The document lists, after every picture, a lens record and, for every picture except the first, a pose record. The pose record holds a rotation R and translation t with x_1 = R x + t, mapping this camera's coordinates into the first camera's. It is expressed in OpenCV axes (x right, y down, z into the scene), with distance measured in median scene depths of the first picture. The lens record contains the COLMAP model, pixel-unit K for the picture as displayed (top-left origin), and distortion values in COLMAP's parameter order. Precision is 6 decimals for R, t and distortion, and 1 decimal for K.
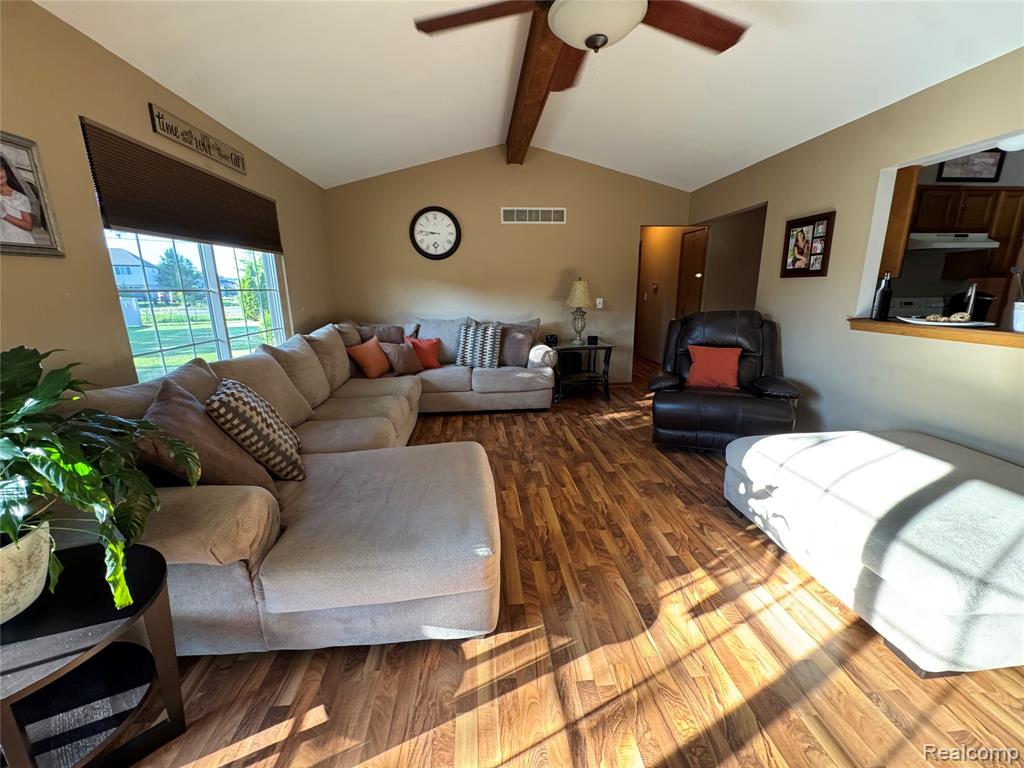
lens RADIAL K [[410.8, 0, 506.4], [0, 410.8, 382.7], [0, 0, 1]] dist [-0.001092, -0.001101]
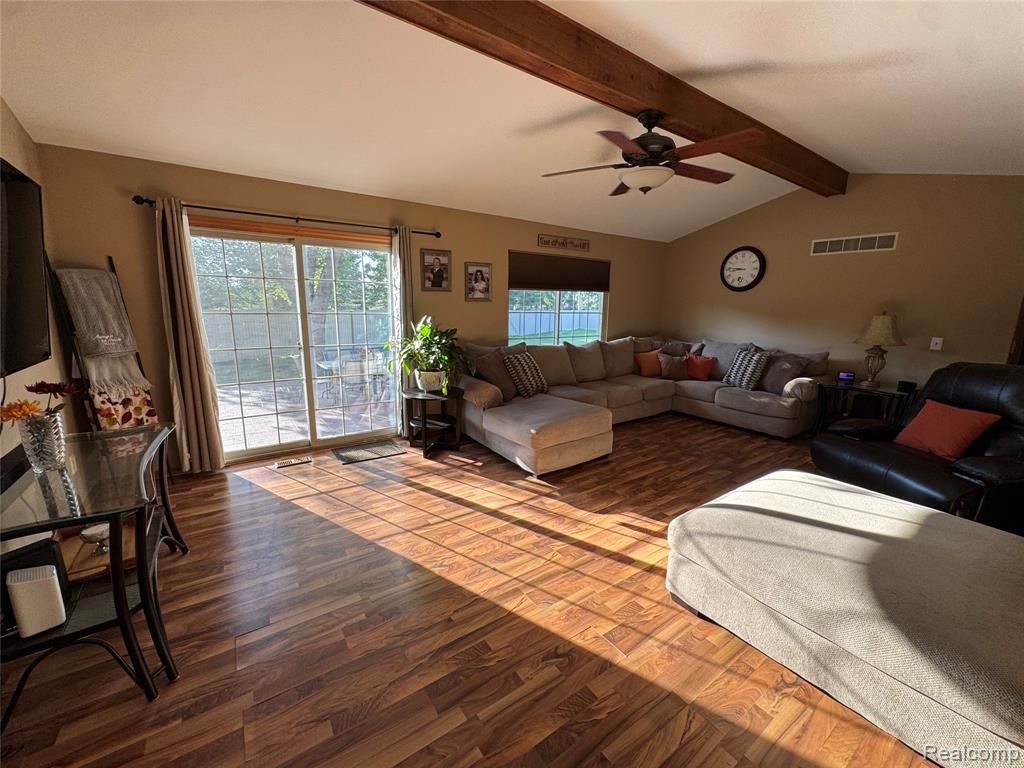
lens RADIAL K [[410.8, 0, 509.5], [0, 410.8, 388.6], [0, 0, 1]] dist [-0.001092, -0.001101]
pose [[0.490548, 0.196450, -0.848982, 0.902174], [-0.216201, 0.971233, 0.099816, -0.016626], [0.844168, 0.134586, 0.518909, -0.178185]]
